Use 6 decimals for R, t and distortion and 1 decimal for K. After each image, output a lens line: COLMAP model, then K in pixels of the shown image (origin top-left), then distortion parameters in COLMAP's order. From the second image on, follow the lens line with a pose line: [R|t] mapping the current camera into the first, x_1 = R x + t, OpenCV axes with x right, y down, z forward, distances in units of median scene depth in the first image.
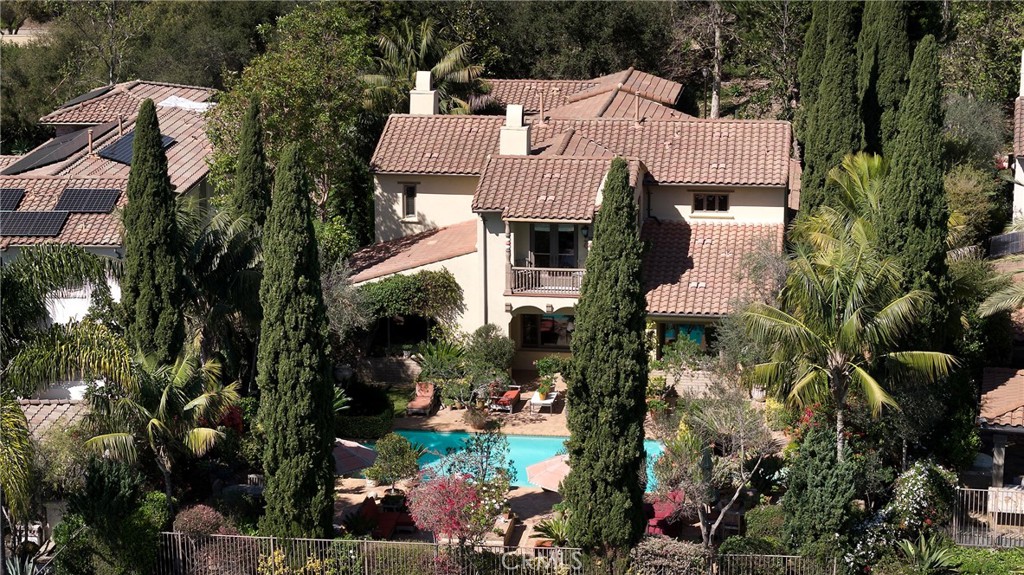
lens RADIAL K [[2131.2, 0, 512.0], [0, 2131.2, 287.5], [0, 0, 1]] dist [-0.387100, 2.515238]
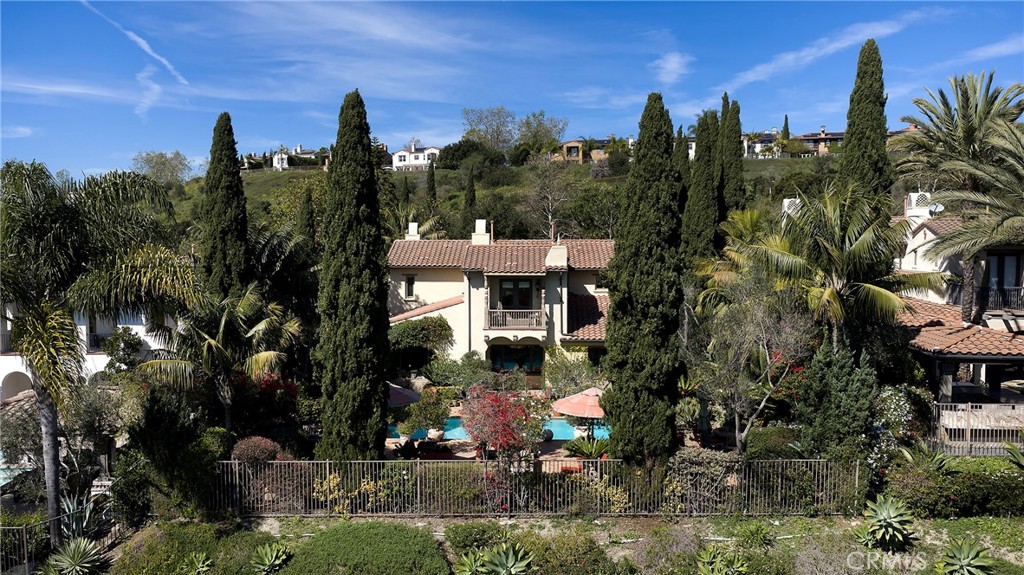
lens RADIAL K [[880.2, 0, 514.3], [0, 880.2, 294.6], [0, 0, 1]] dist [0.002166, -0.005314]
pose [[0.992206, -0.000610, 0.124608, -0.070212], [0.023464, 0.983014, -0.182027, 0.109587], [-0.122380, 0.183532, 0.975366, 0.502759]]
